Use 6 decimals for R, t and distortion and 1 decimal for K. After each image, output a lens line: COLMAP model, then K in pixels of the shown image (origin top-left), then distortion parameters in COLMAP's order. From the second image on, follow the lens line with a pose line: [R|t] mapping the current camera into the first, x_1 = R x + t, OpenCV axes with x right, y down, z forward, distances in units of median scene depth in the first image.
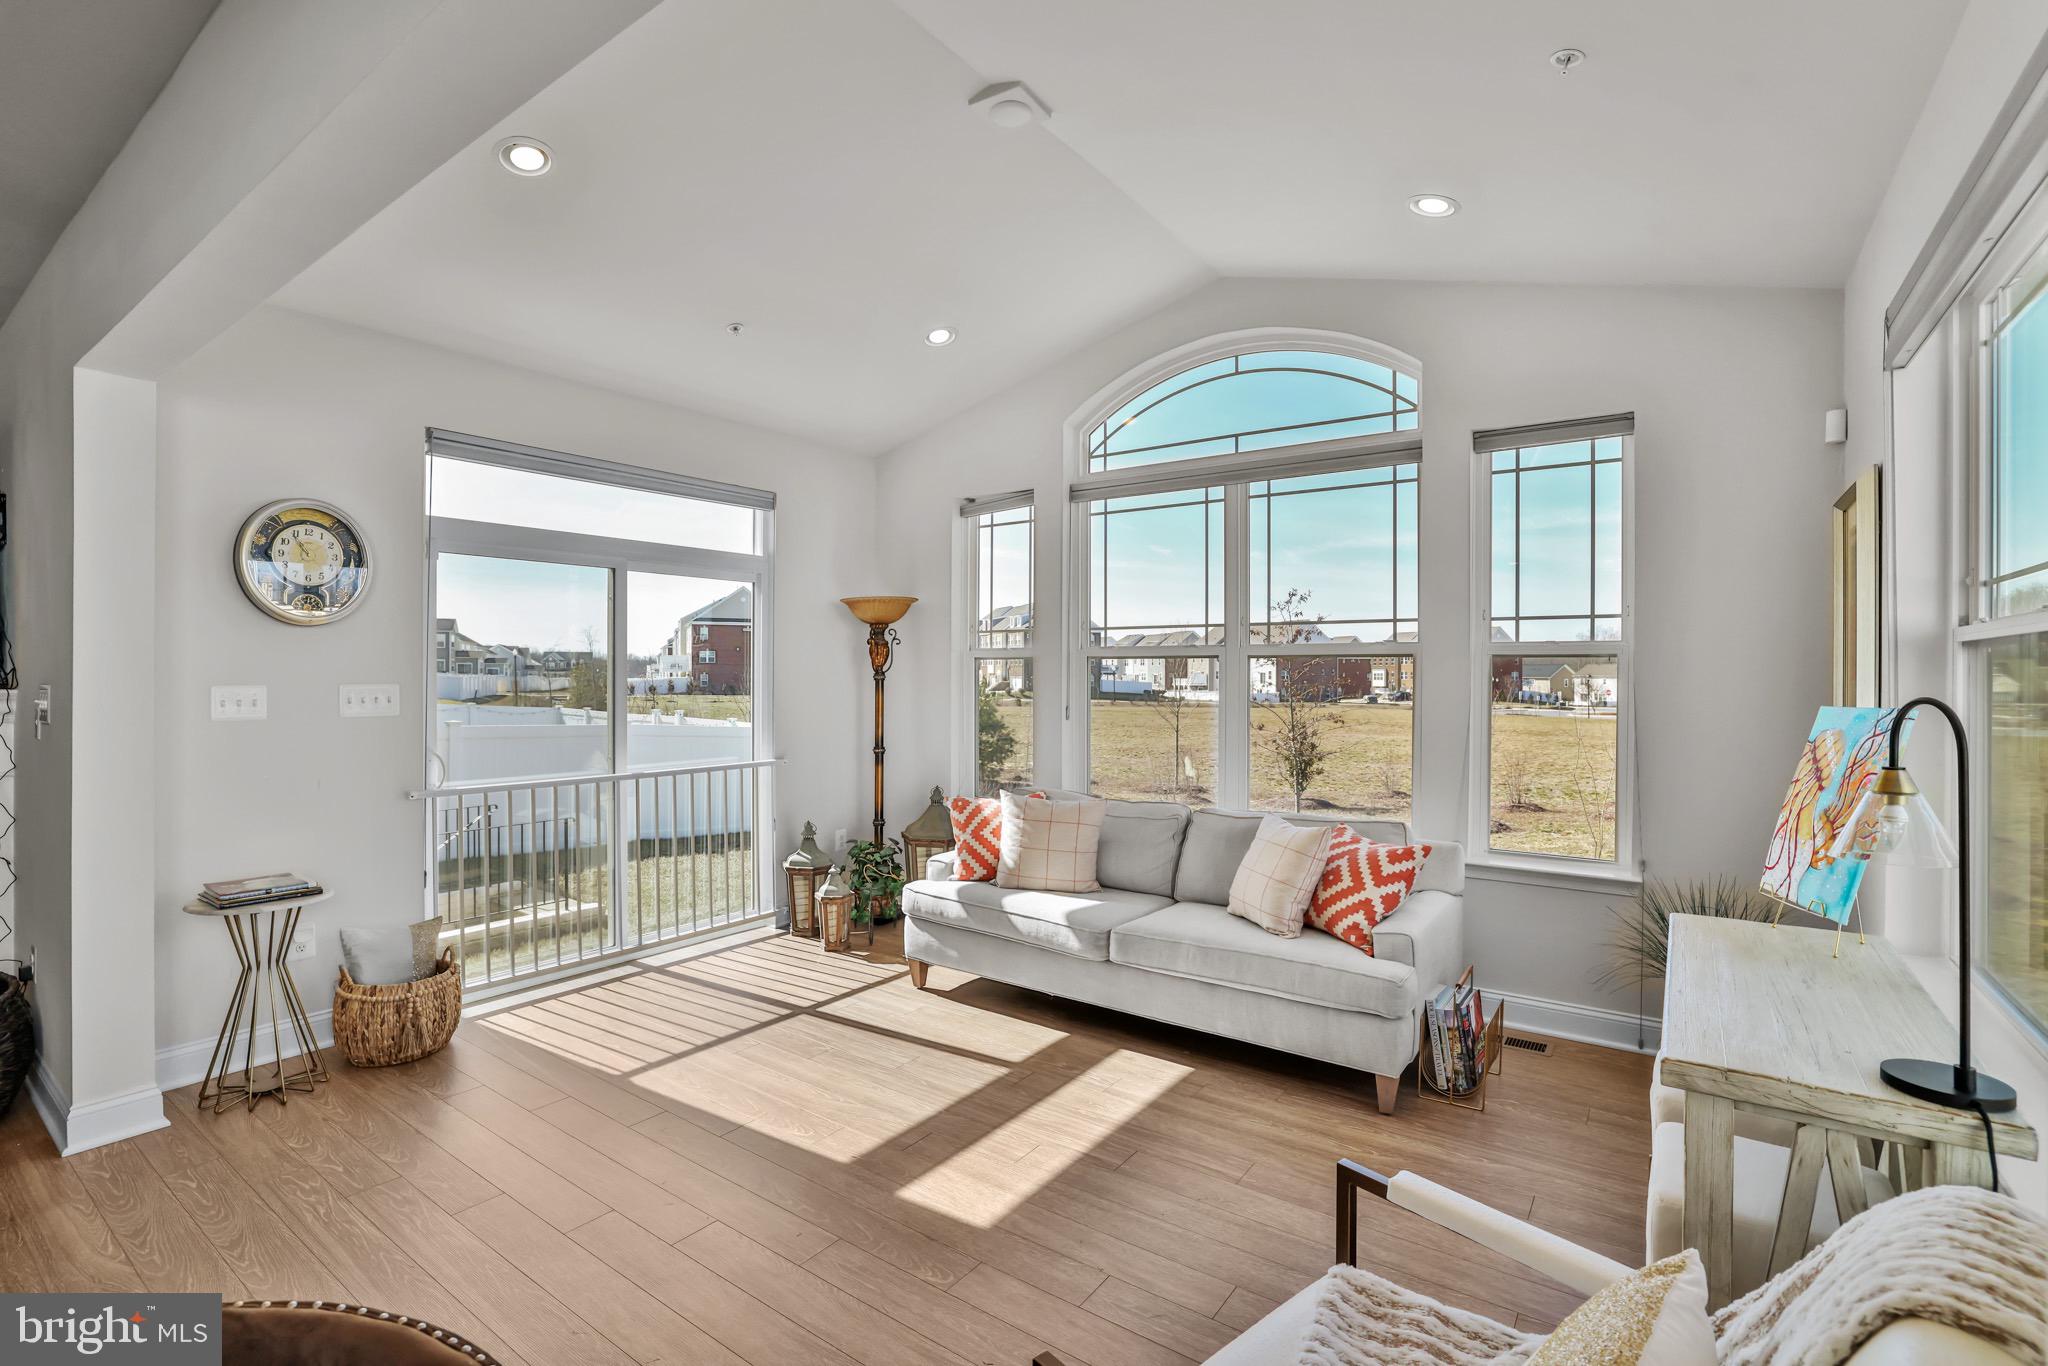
lens RADIAL K [[933.9, 0, 1017.9], [0, 933.9, 678.3], [0, 0, 1]] dist [-0.050134, 0.019841]
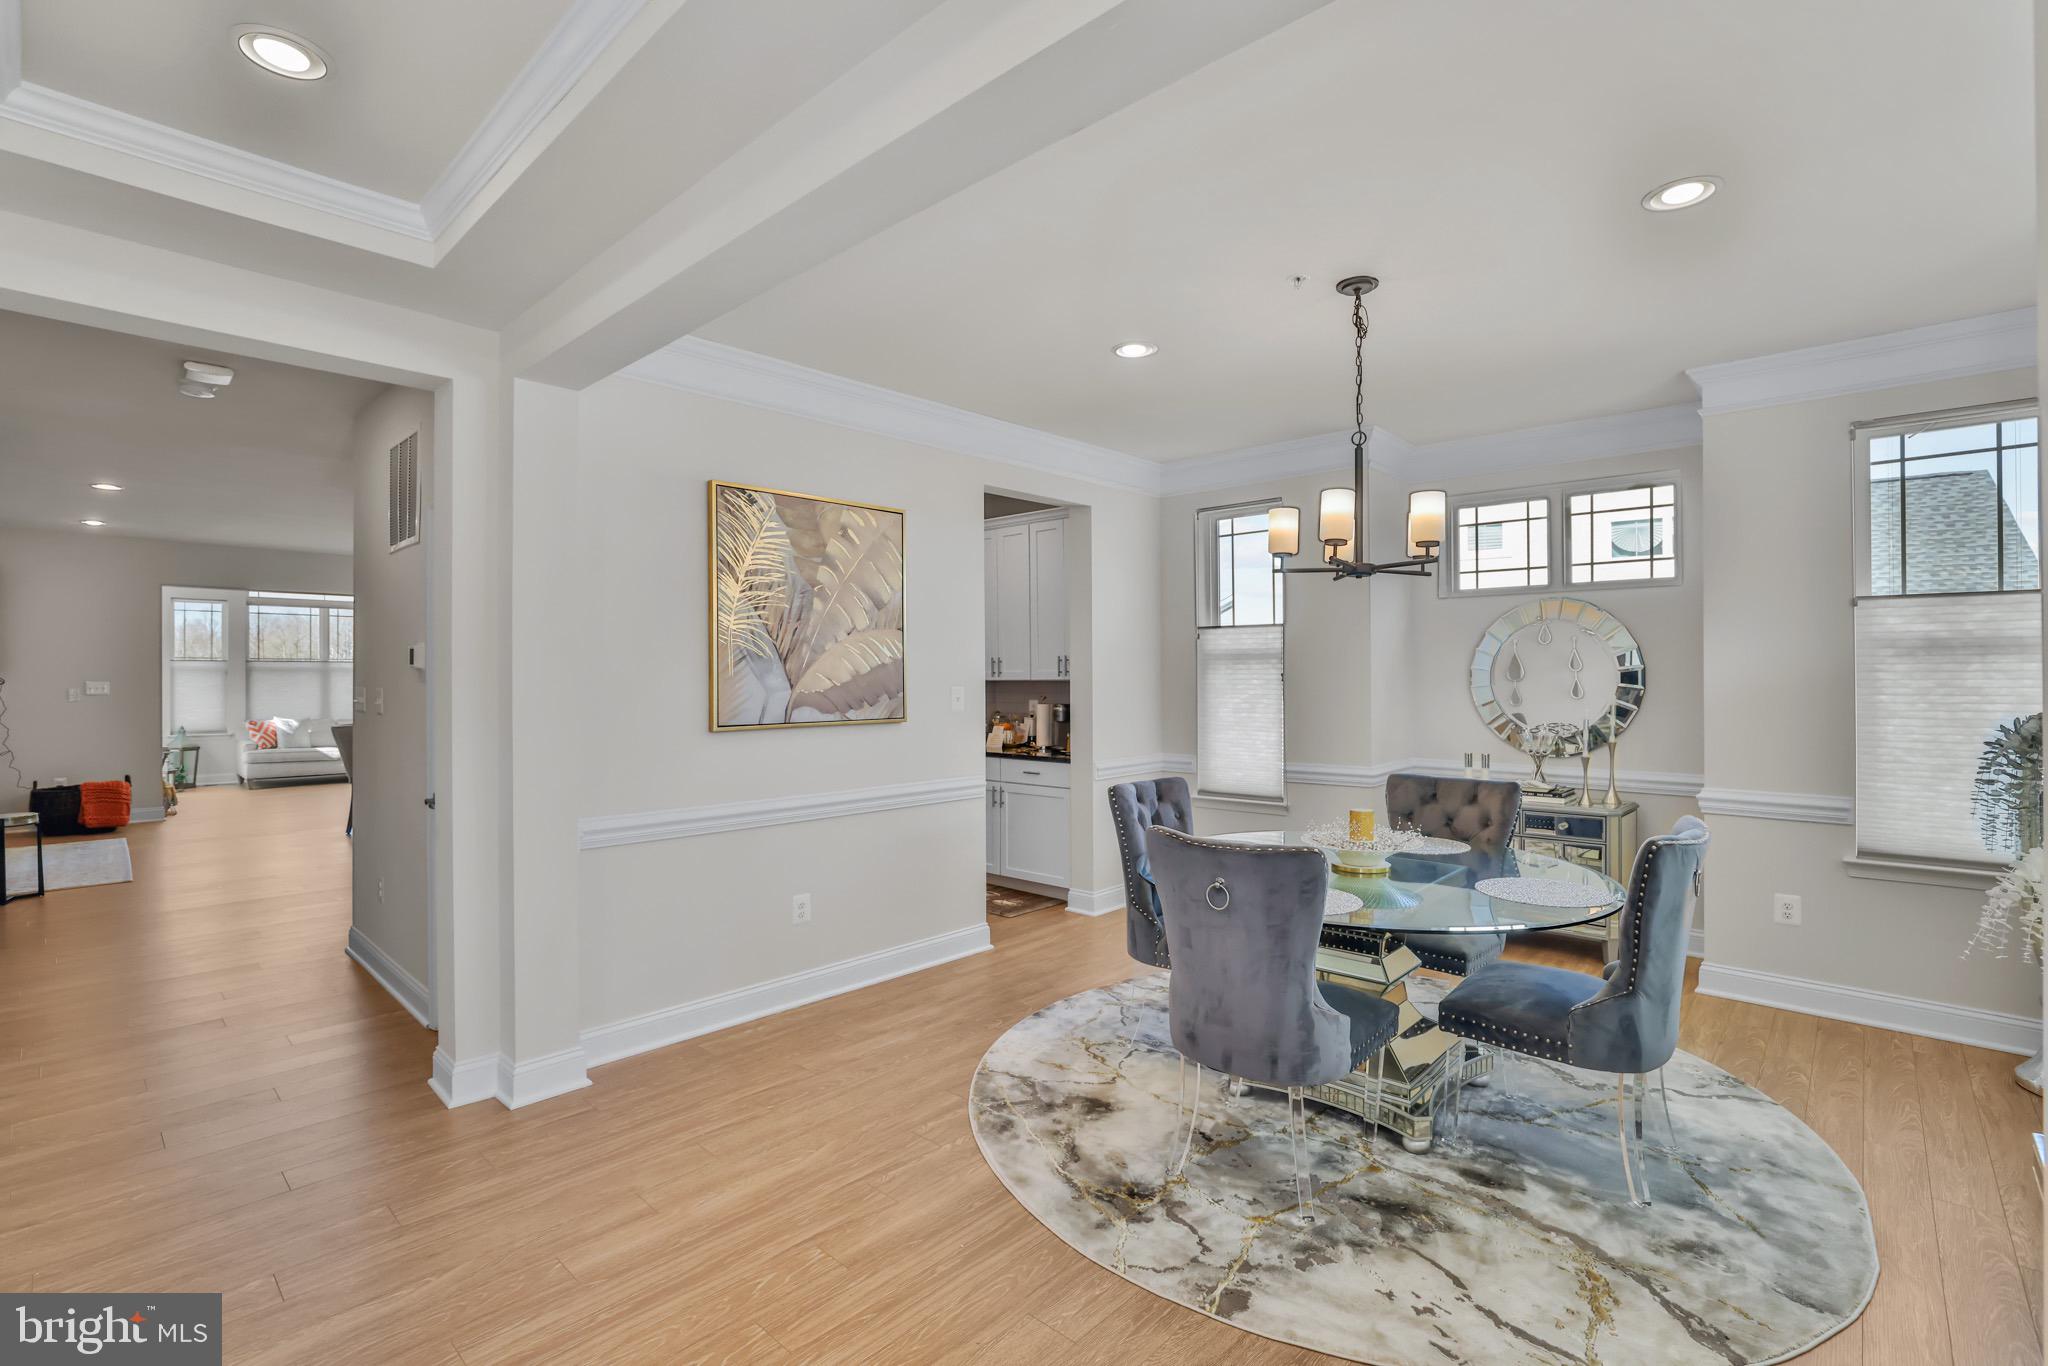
lens RADIAL K [[933.9, 0, 1017.9], [0, 933.9, 678.3], [0, 0, 1]] dist [-0.050134, 0.019841]
pose [[0.122245, -0.011098, 0.992438, -2.501203], [0.004153, 0.999934, 0.010670, -0.015049], [-0.992491, 0.002817, 0.122283, -1.590041]]
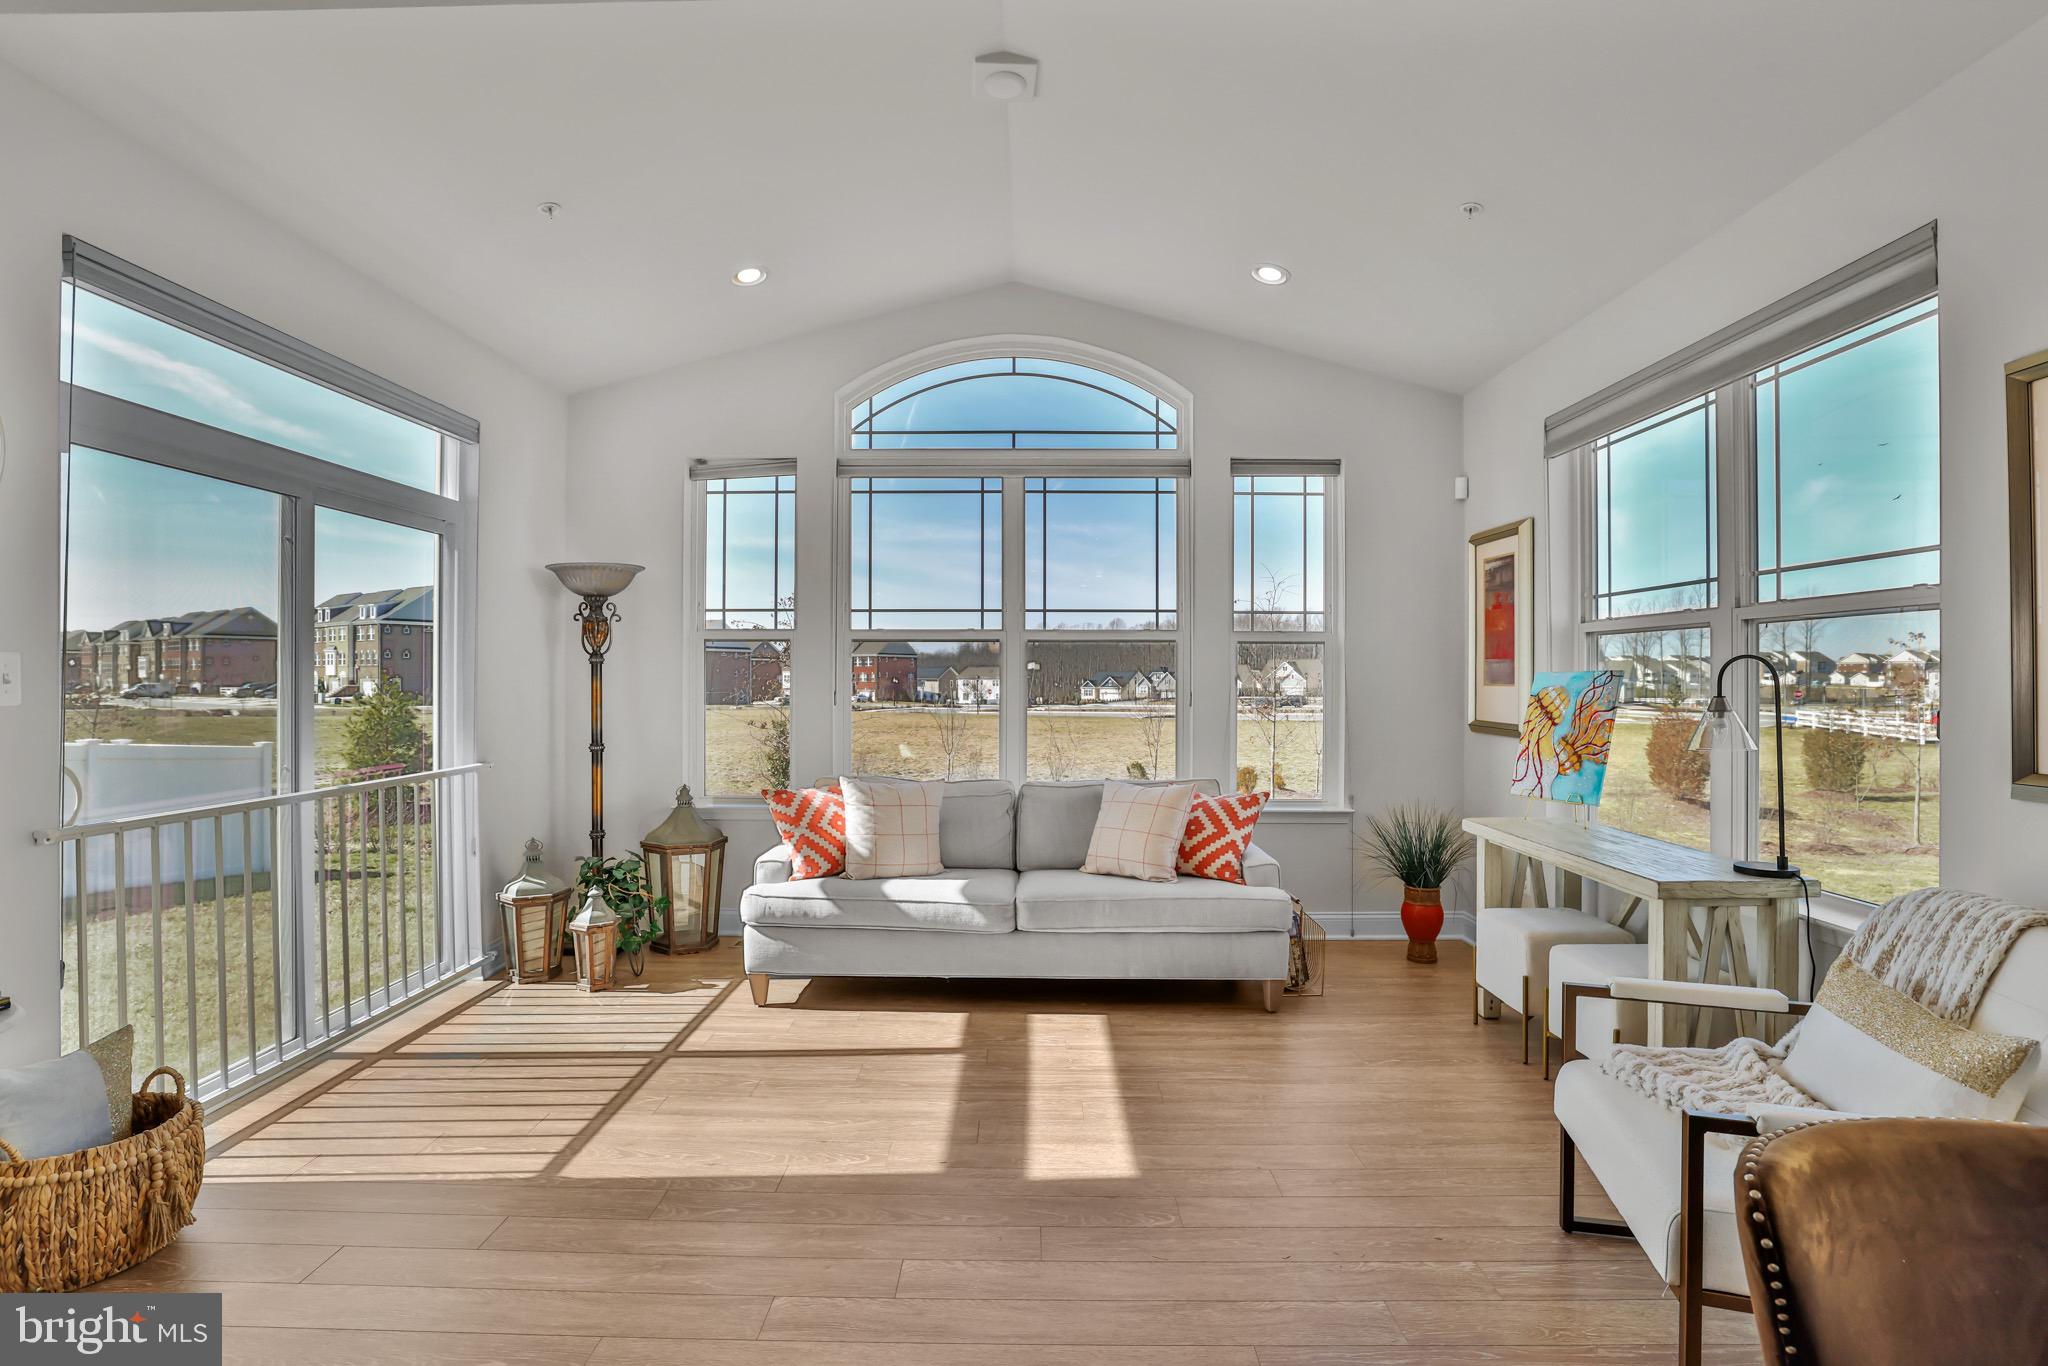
lens RADIAL K [[960.8, 0, 1013.5], [0, 960.8, 677.9], [0, 0, 1]] dist [-0.039976, 0.015743]
pose [[0.820253, -0.002143, 0.571997, -0.430442], [0.004013, 0.999990, -0.002008, 0.023357], [-0.571987, 0.003942, 0.820253, 0.113428]]
